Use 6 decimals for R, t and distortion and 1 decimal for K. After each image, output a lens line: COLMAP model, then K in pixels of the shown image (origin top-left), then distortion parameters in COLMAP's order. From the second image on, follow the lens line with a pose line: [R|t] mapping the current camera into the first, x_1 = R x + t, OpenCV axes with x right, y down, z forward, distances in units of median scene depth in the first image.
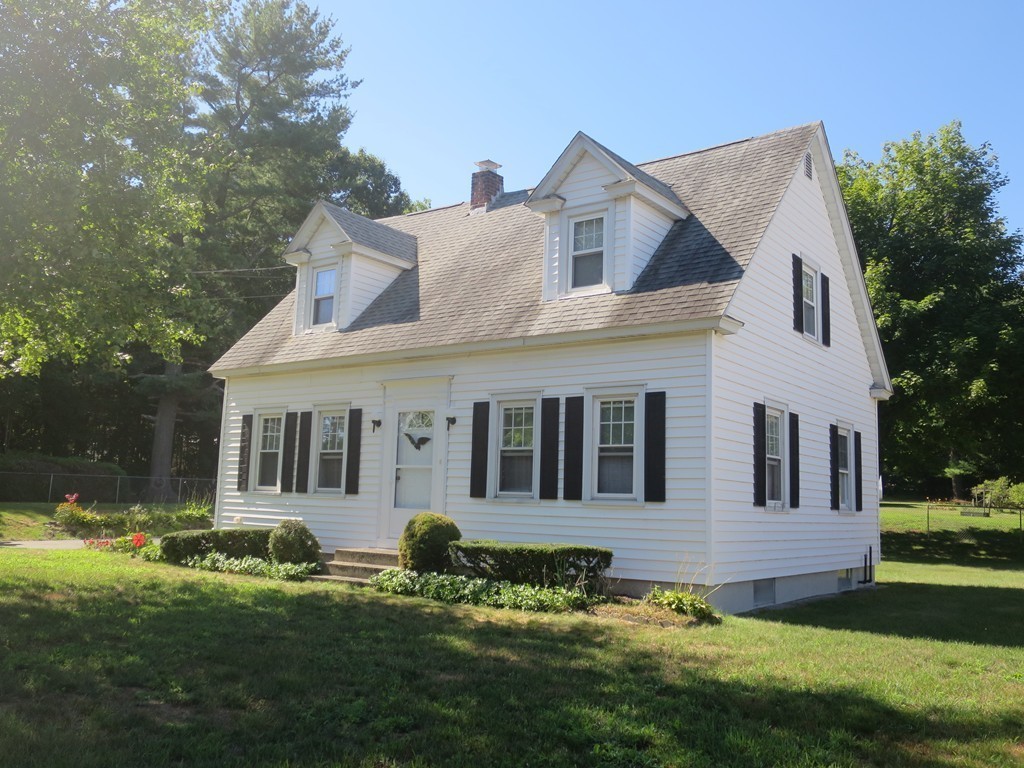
lens RADIAL K [[914.8, 0, 512.0], [0, 914.8, 384.0], [0, 0, 1]] dist [-0.063963, 0.014487]
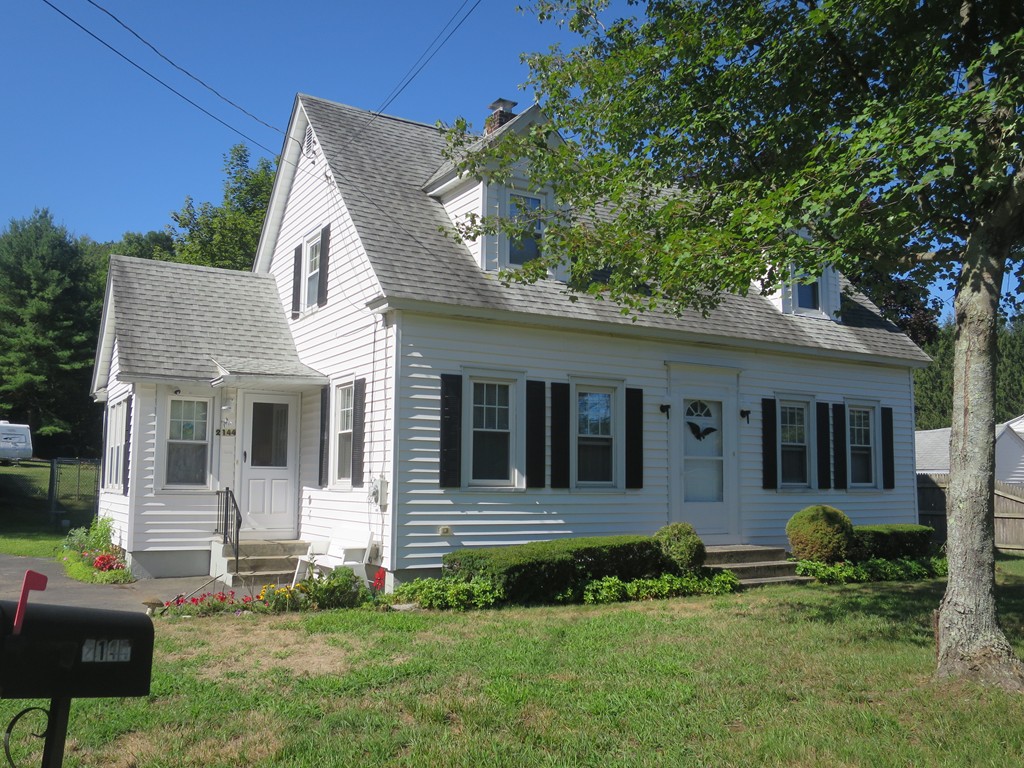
lens RADIAL K [[914.8, 0, 512.0], [0, 914.8, 384.0], [0, 0, 1]] dist [-0.063963, 0.014487]
pose [[0.381582, 0.075717, 0.921228, -1.066481], [-0.116677, 0.992613, -0.033255, 0.069098], [-0.916941, -0.094796, 0.387598, 0.824434]]
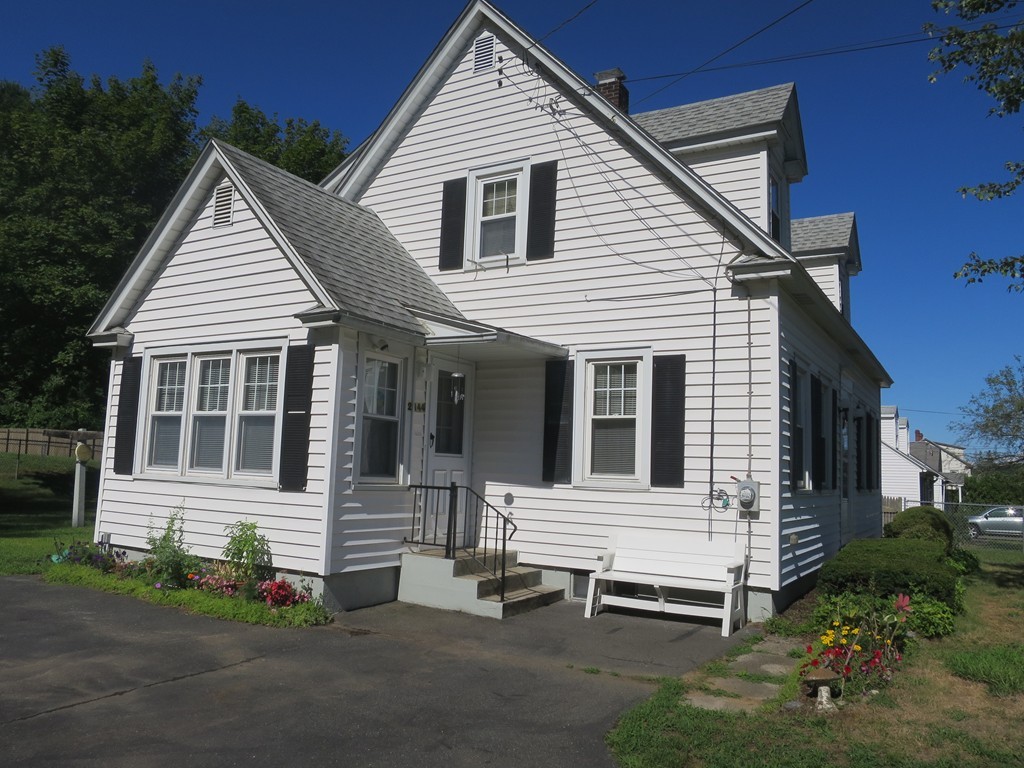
lens RADIAL K [[788.5, 0, 512.0], [0, 788.5, 384.0], [0, 0, 1]] dist [-0.048334, 0.002193]
pose [[-0.109365, 0.078009, 0.990936, -0.920943], [-0.168283, 0.981072, -0.095805, 0.151911], [-0.979653, -0.177236, -0.094168, 1.453816]]
